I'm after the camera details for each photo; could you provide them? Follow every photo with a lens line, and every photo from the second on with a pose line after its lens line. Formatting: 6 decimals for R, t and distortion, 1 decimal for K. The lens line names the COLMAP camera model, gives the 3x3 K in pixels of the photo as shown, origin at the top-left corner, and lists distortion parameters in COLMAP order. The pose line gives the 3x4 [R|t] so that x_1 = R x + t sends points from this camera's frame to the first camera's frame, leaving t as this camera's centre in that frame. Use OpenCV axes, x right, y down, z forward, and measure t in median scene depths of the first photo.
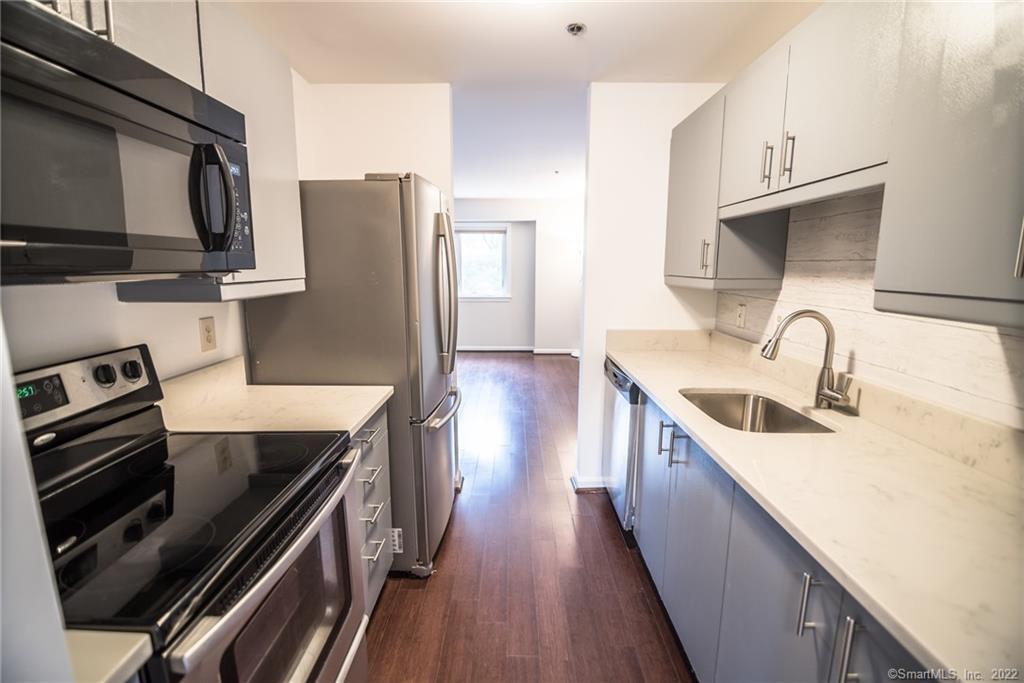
lens RADIAL K [[468.3, 0, 509.2], [0, 468.3, 342.7], [0, 0, 1]] dist [-0.019443, -0.000242]
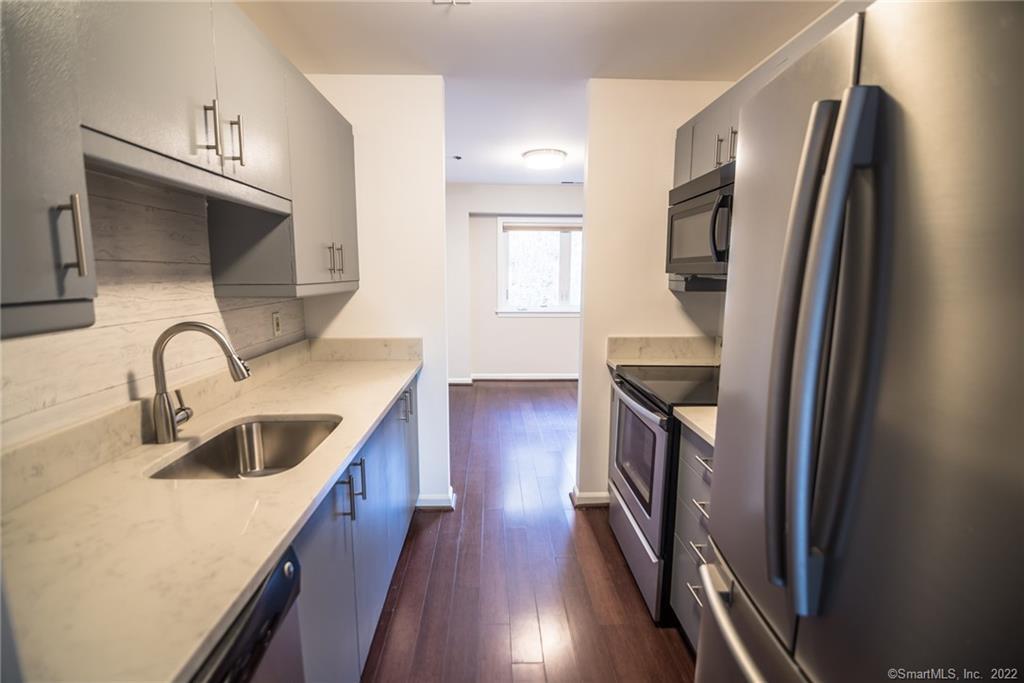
lens RADIAL K [[468.3, 0, 509.2], [0, 468.3, 342.7], [0, 0, 1]] dist [-0.019443, -0.000242]
pose [[-0.999092, 0.001590, -0.042569, 0.121005], [-0.011673, 0.950833, 0.309485, -0.310451], [0.040968, 0.309701, -0.949951, 1.904678]]
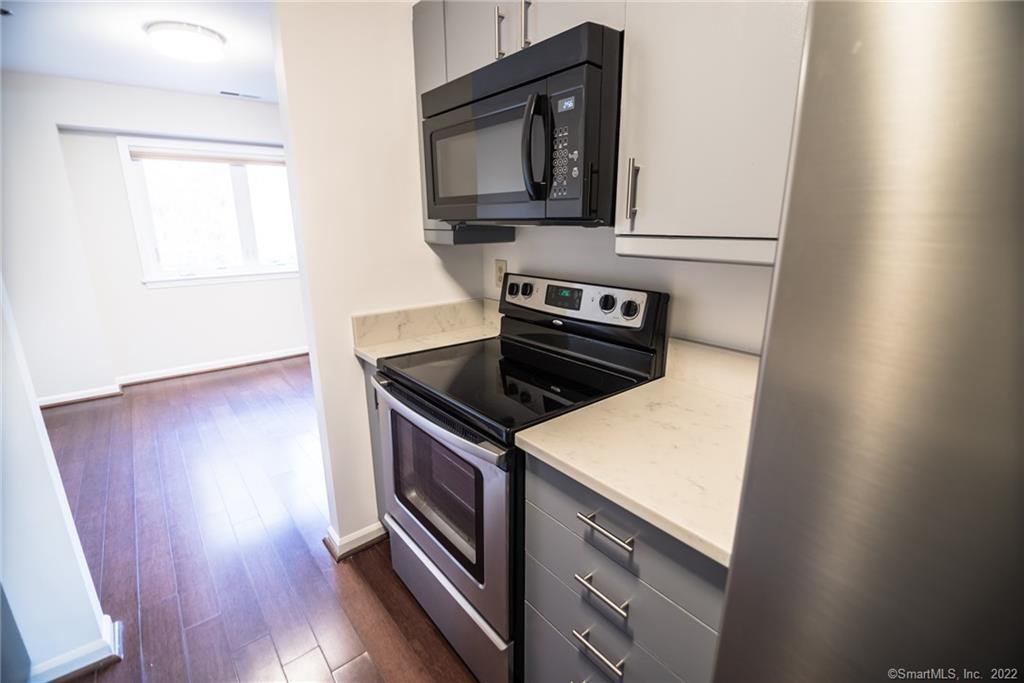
lens RADIAL K [[456.0, 0, 507.5], [0, 456.0, 343.0], [0, 0, 1]] dist [-0.002981, -0.009598]
pose [[-0.773722, 0.166866, -0.611155, 0.091050], [-0.100496, 0.920147, 0.378459, -0.211143], [0.625504, 0.354240, -0.695168, 1.336295]]
